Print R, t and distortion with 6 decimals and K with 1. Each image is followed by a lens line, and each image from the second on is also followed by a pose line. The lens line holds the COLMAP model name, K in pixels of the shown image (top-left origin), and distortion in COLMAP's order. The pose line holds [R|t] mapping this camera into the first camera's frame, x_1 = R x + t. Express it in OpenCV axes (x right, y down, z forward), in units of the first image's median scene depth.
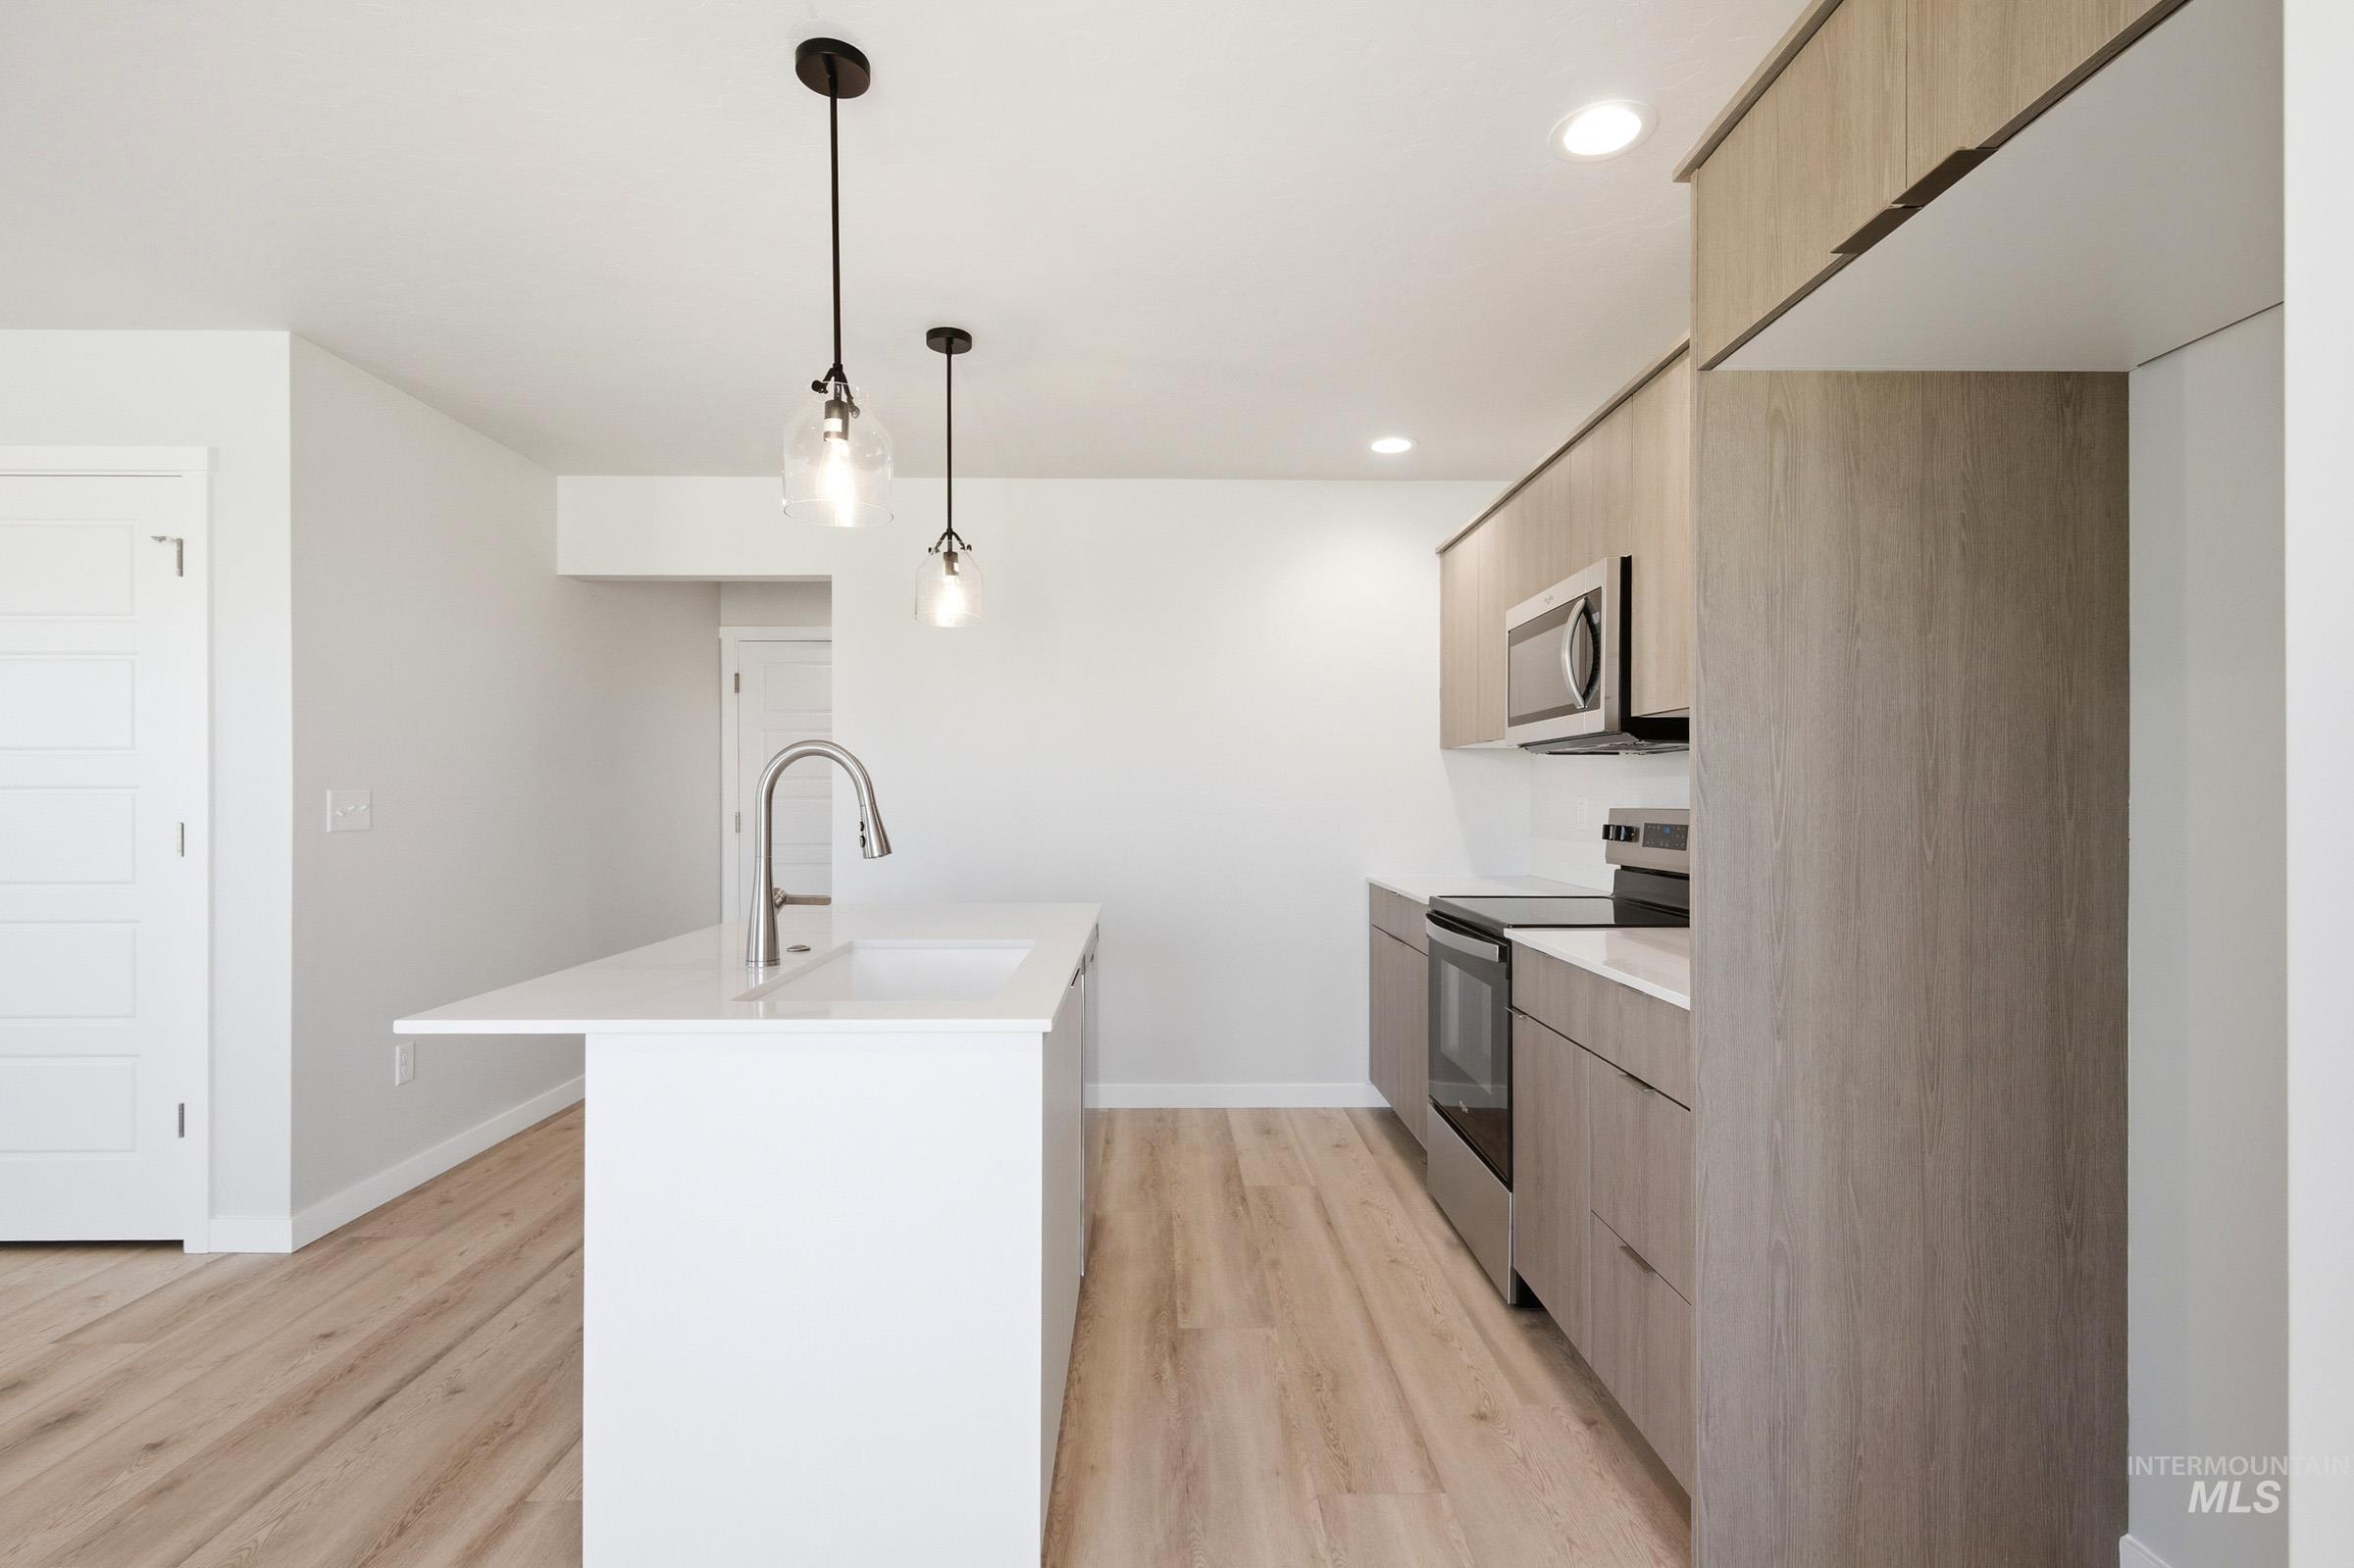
lens RADIAL K [[1102.0, 0, 1184.4], [0, 1102.0, 800.4], [0, 0, 1]] dist [-0.000221, -0.000189]
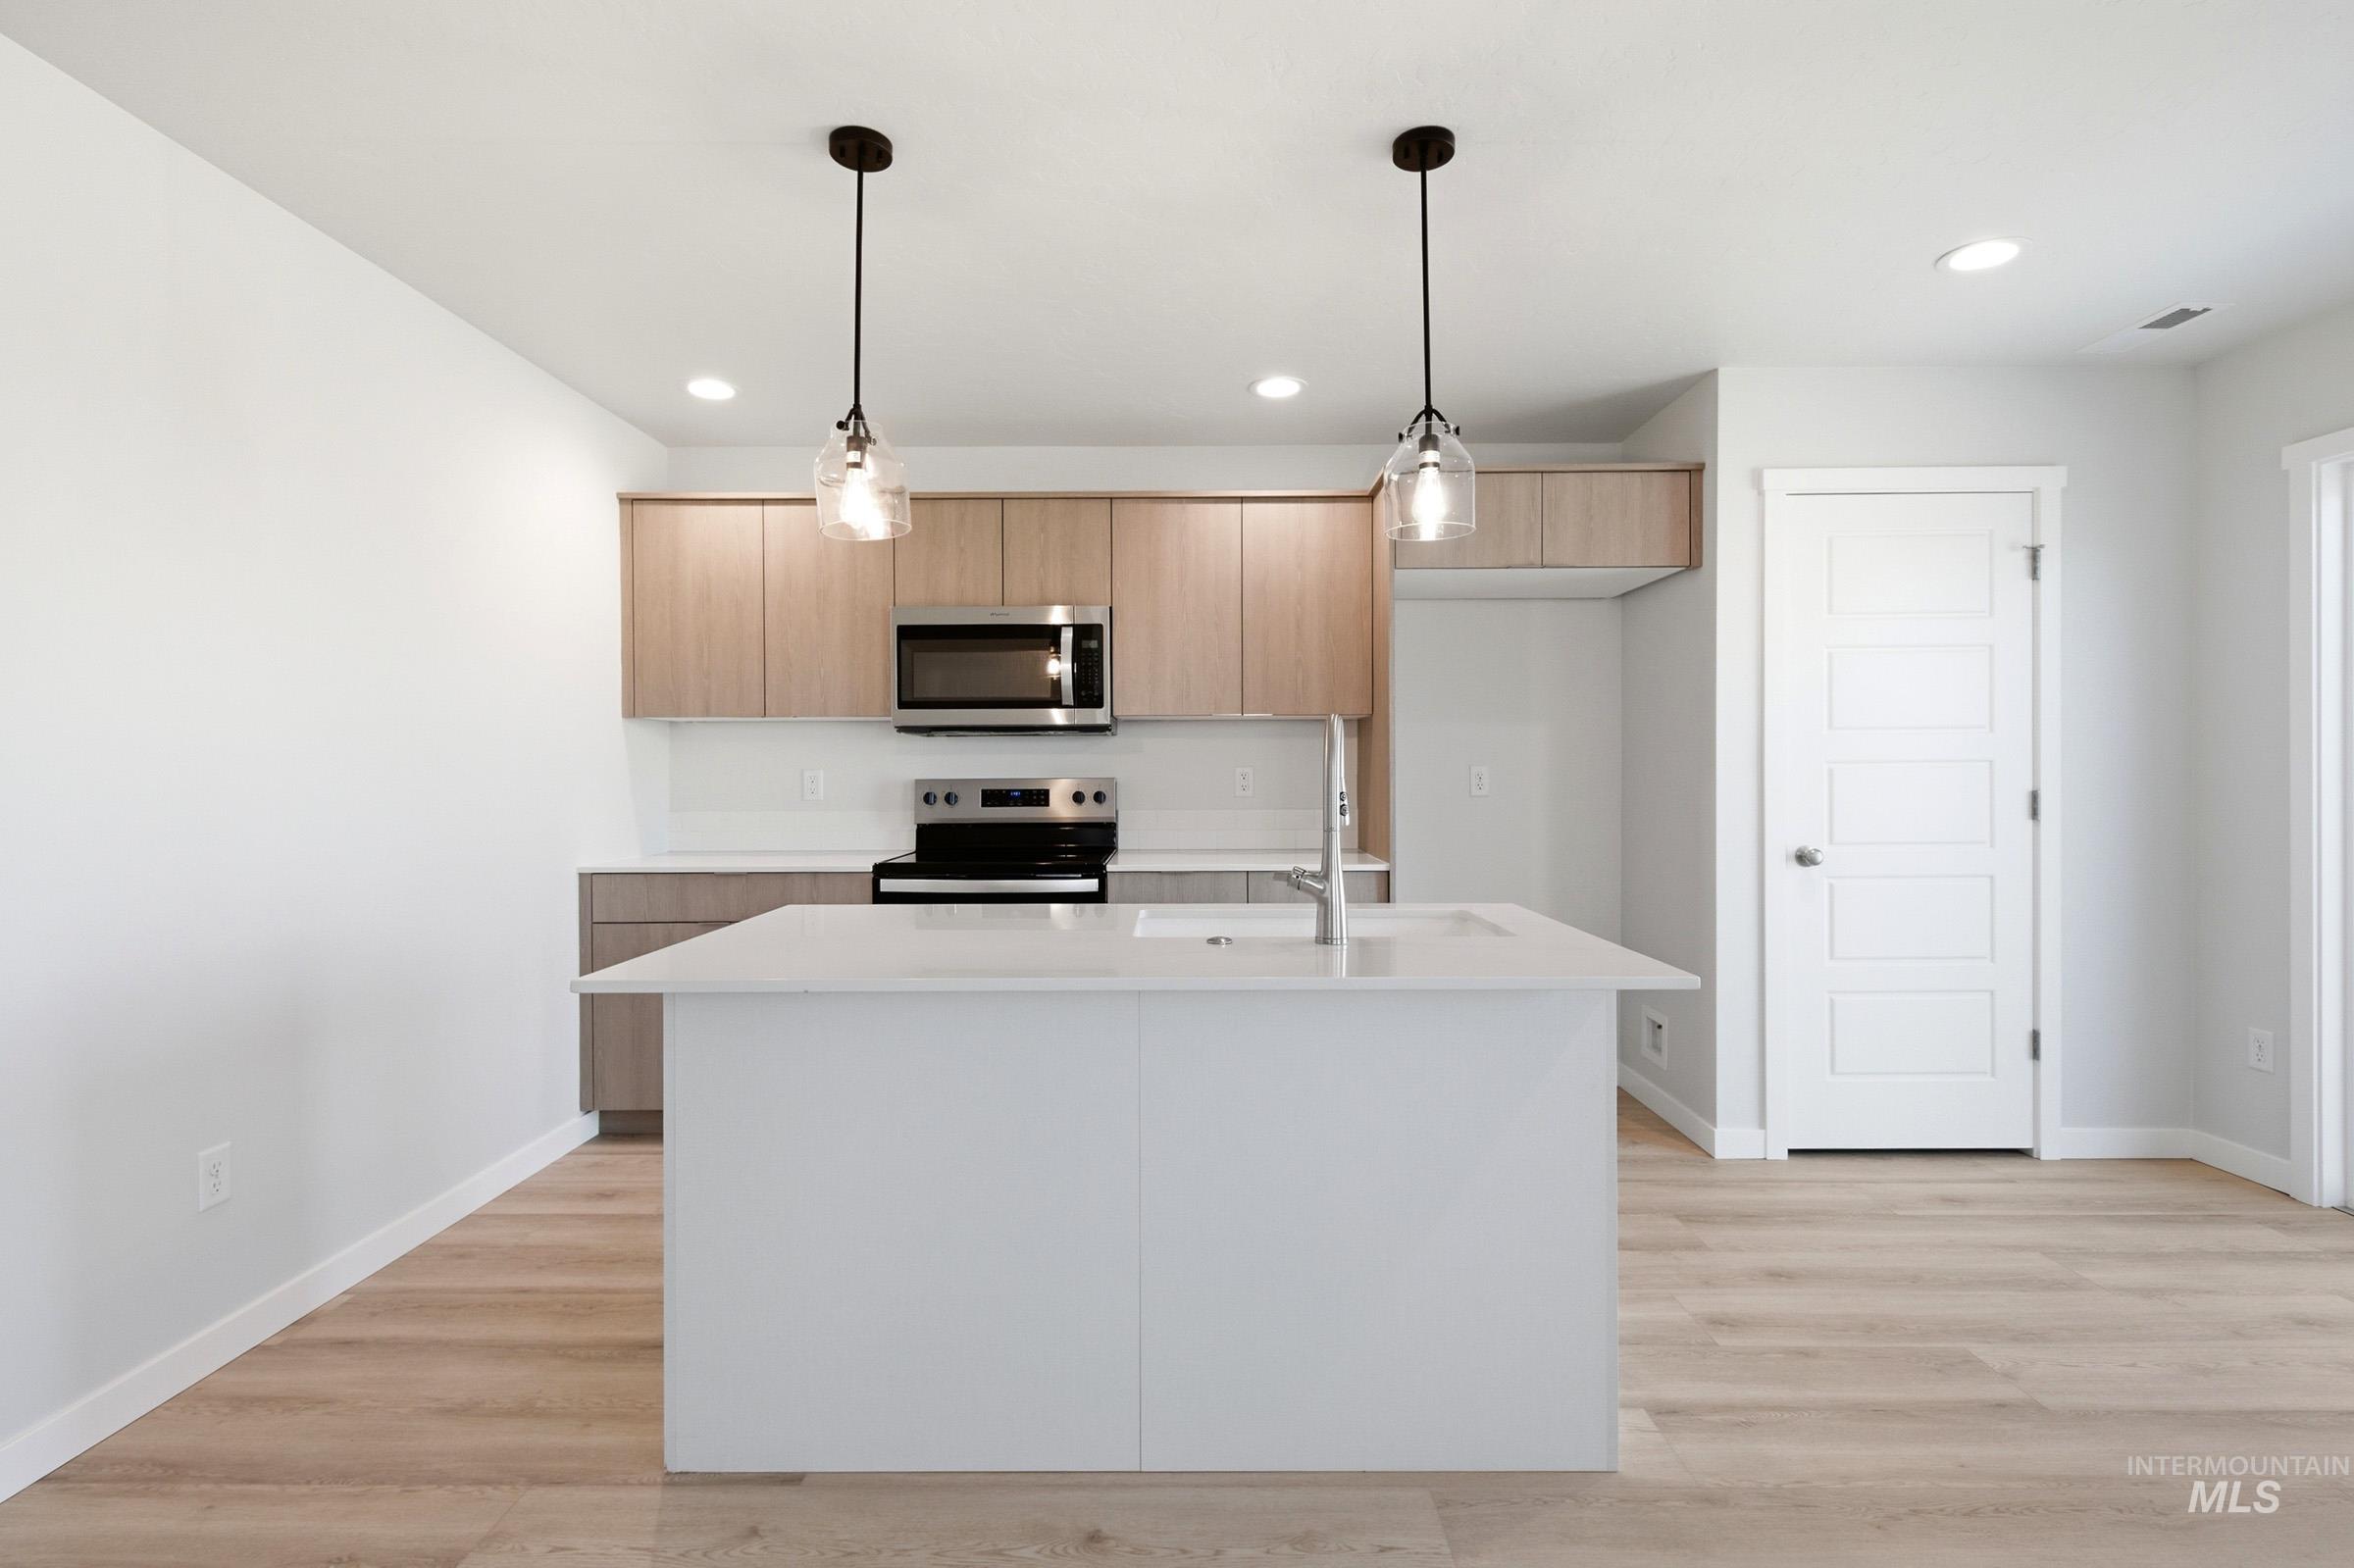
lens RADIAL K [[1095.7, 0, 1171.0], [0, 1095.7, 781.7], [0, 0, 1]] dist [0.001461, -0.000951]
pose [[0.026849, -0.012451, 0.999562, -0.943345], [0.006364, 0.999904, 0.012284, -0.003571], [-0.999619, 0.006031, 0.026926, 0.778095]]
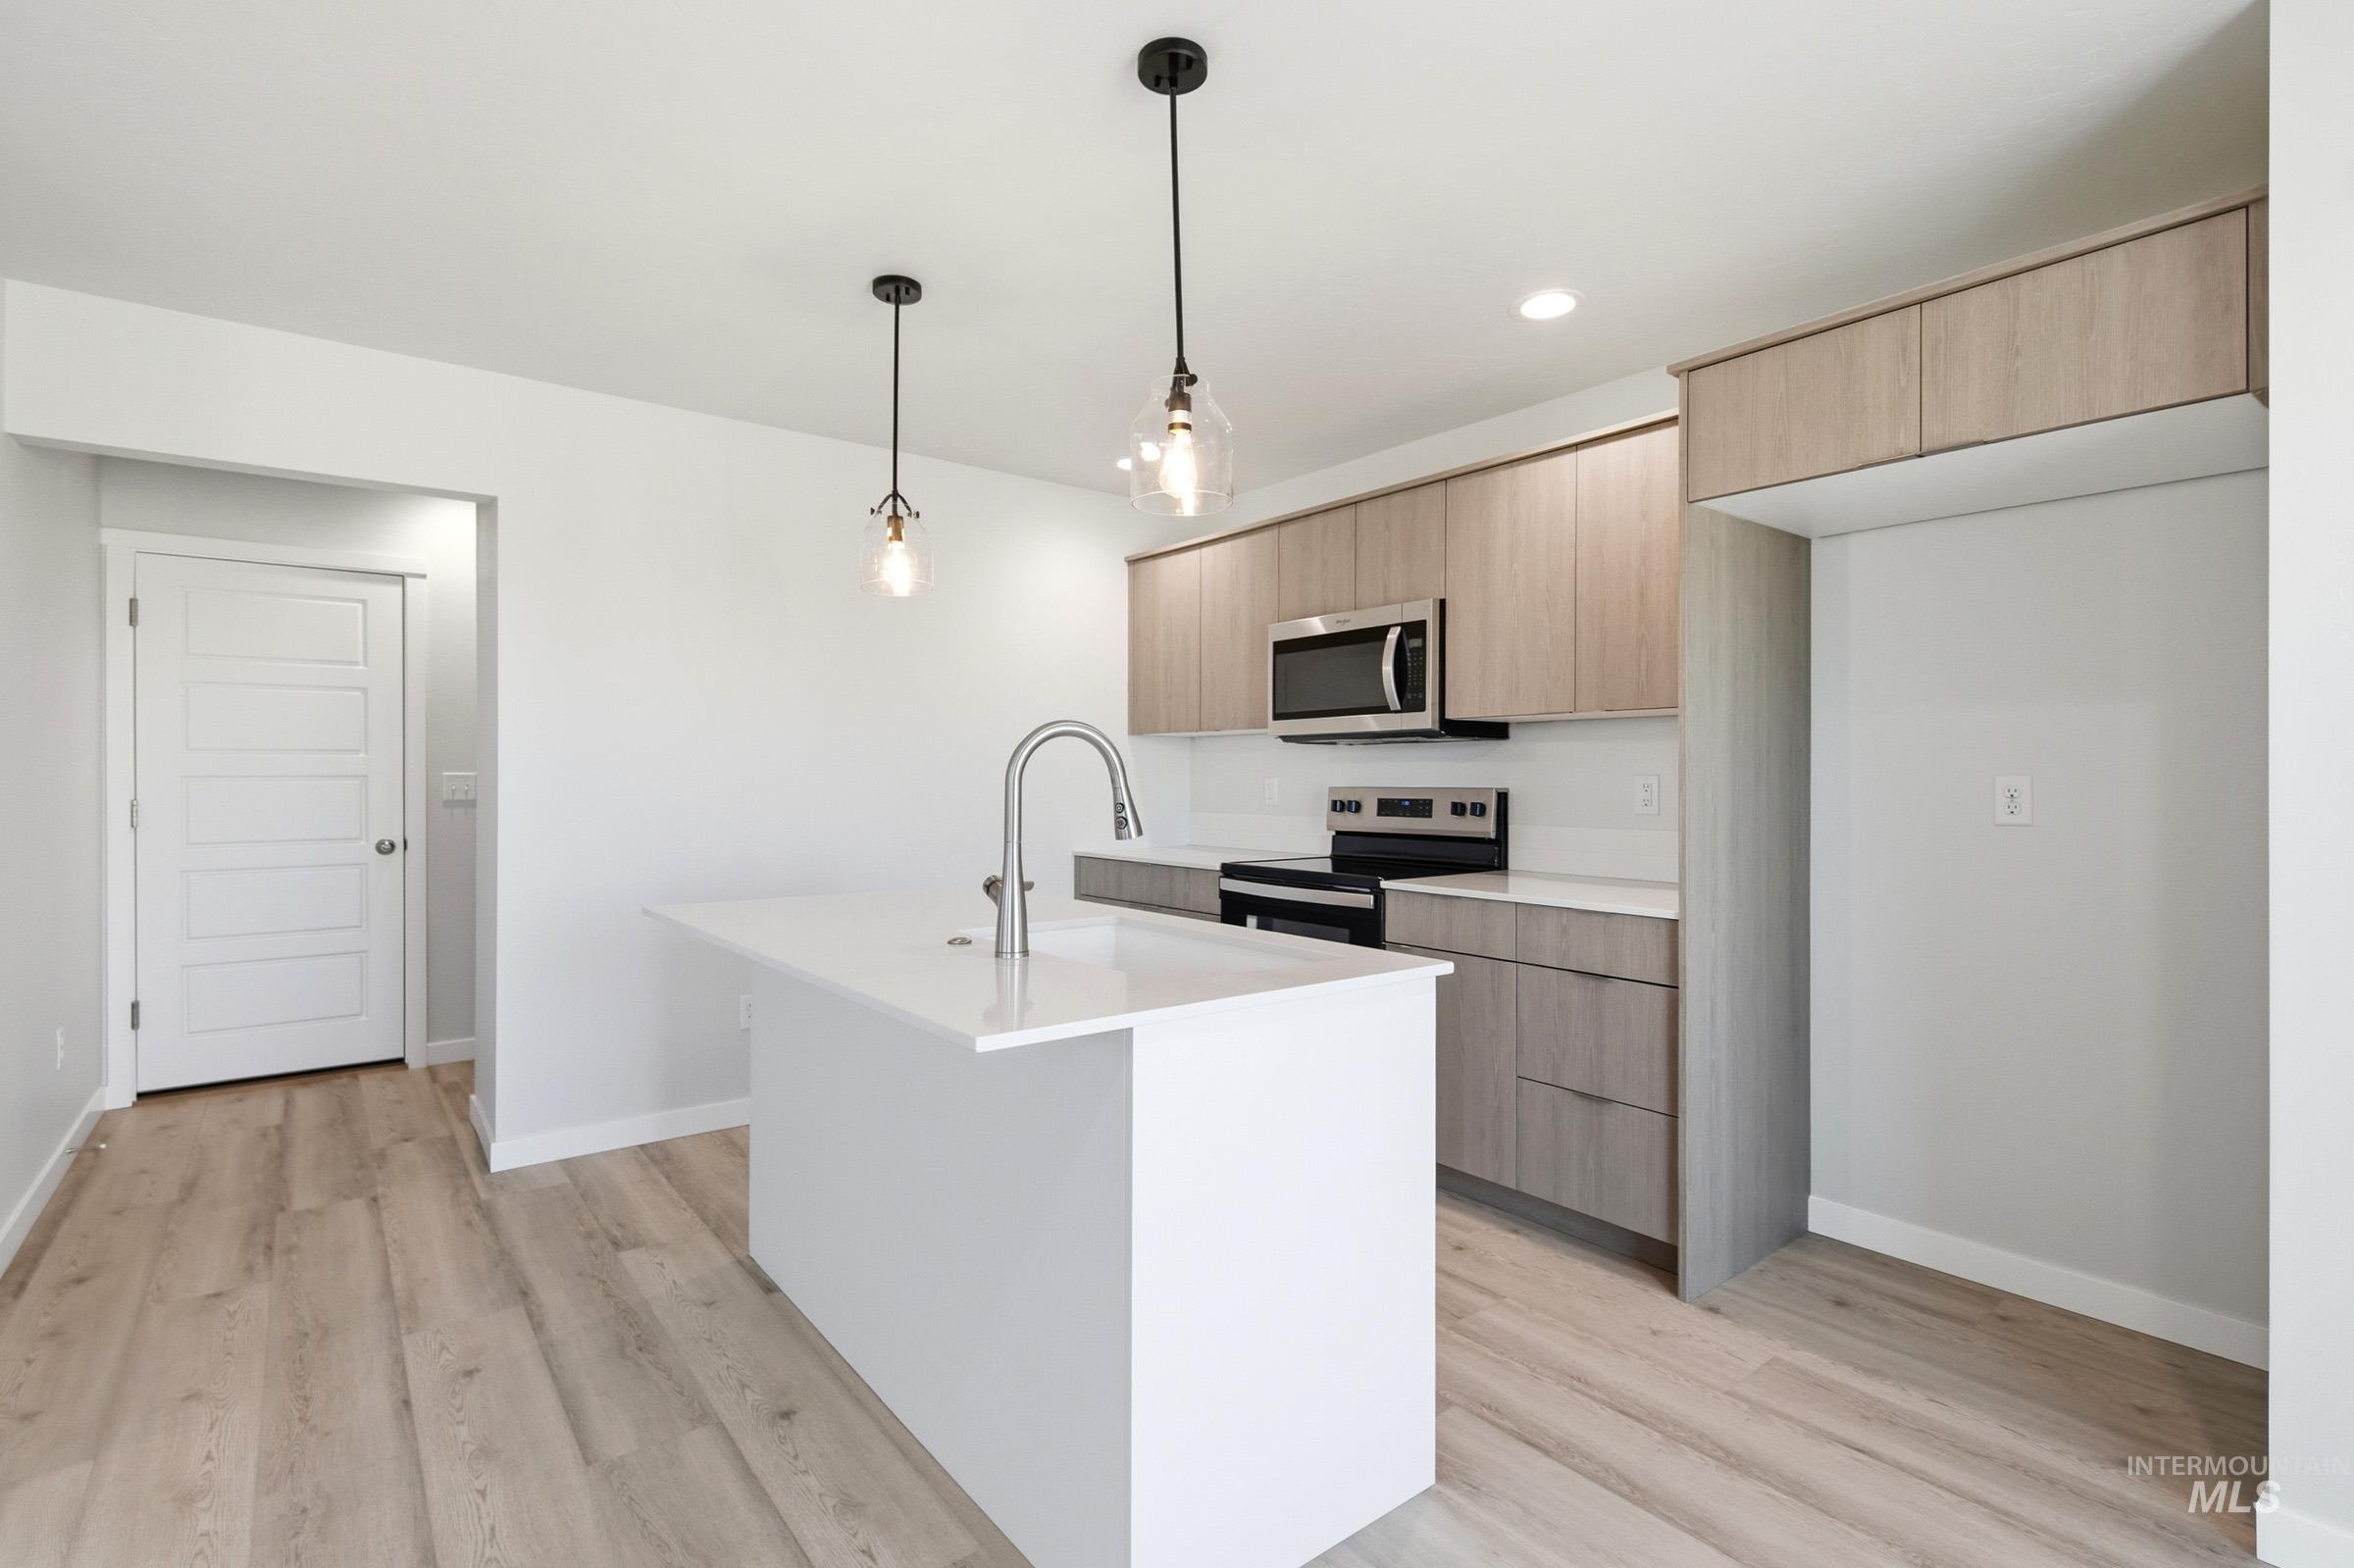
lens RADIAL K [[1095.7, 0, 1171.0], [0, 1095.7, 781.7], [0, 0, 1]] dist [0.001461, -0.000951]
pose [[0.801015, -0.001705, 0.598641, -0.583334], [0.000202, 0.999997, 0.002578, -0.002105], [-0.598644, -0.001945, 0.801013, 0.115483]]
